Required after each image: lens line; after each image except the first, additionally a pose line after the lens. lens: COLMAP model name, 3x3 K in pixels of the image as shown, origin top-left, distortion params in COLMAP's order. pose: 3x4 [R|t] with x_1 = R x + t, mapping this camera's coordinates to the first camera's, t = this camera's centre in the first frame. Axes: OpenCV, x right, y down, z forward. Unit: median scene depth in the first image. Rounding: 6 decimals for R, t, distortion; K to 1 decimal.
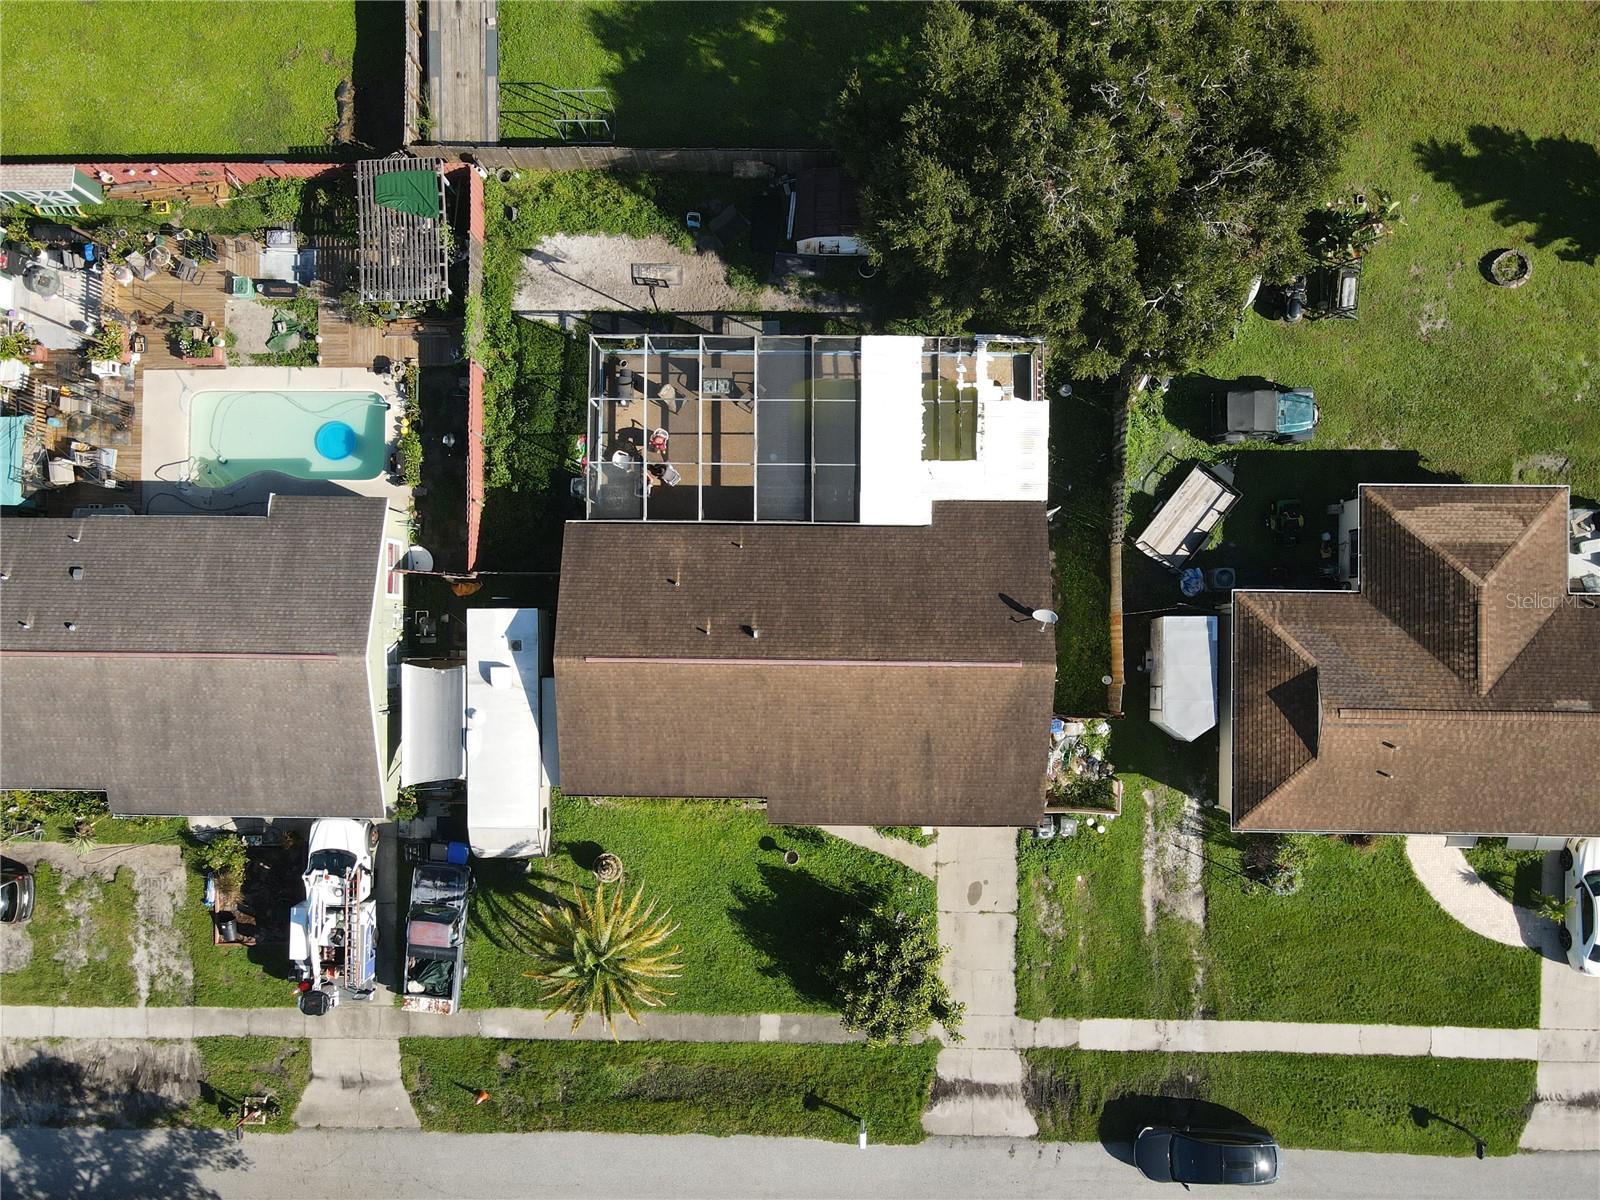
lens RADIAL K [[1166.8, 0, 800.3], [0, 1166.8, 598.9], [0, 0, 1]] dist [0.008595, 0.006989]
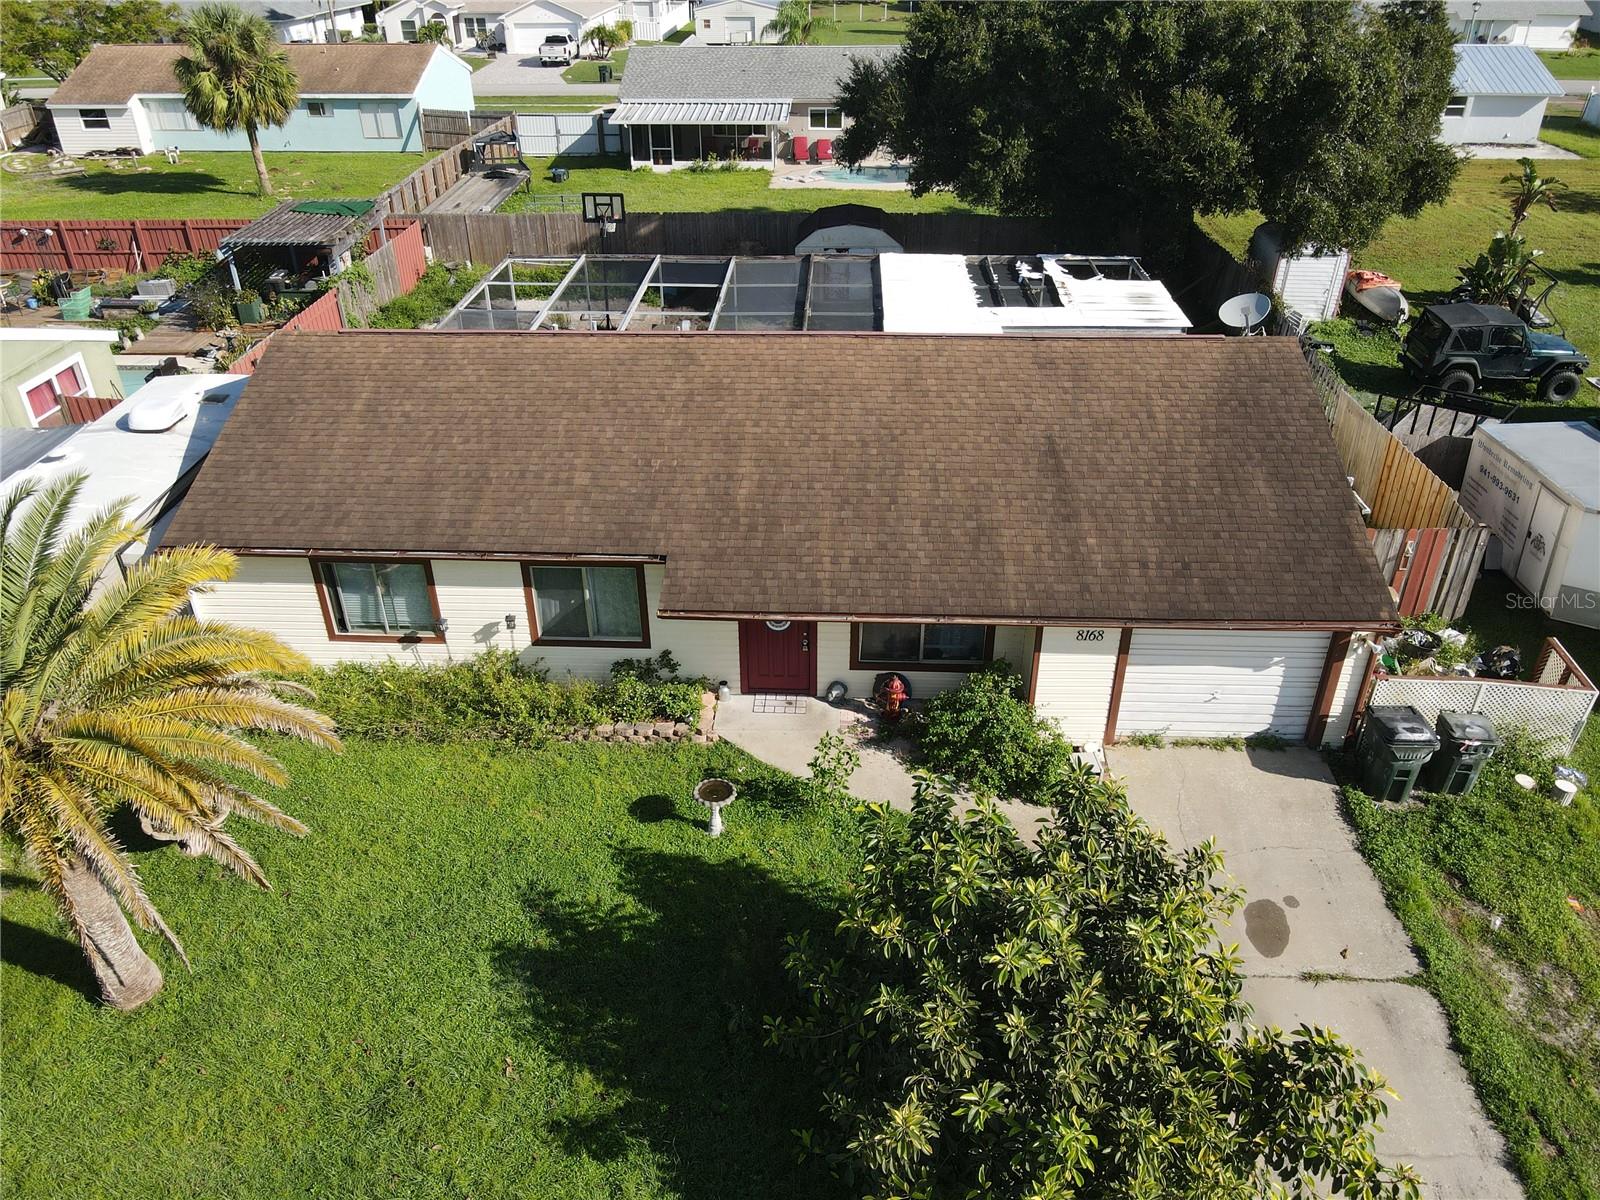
lens RADIAL K [[1166.8, 0, 799.7], [0, 1166.8, 600.1], [0, 0, 1]] dist [0.008595, 0.006989]
pose [[0.999344, 0.027581, -0.023468, 0.026126], [-0.034692, 0.543242, -0.838859, 0.506967], [-0.010387, 0.839123, 0.543842, 0.792050]]
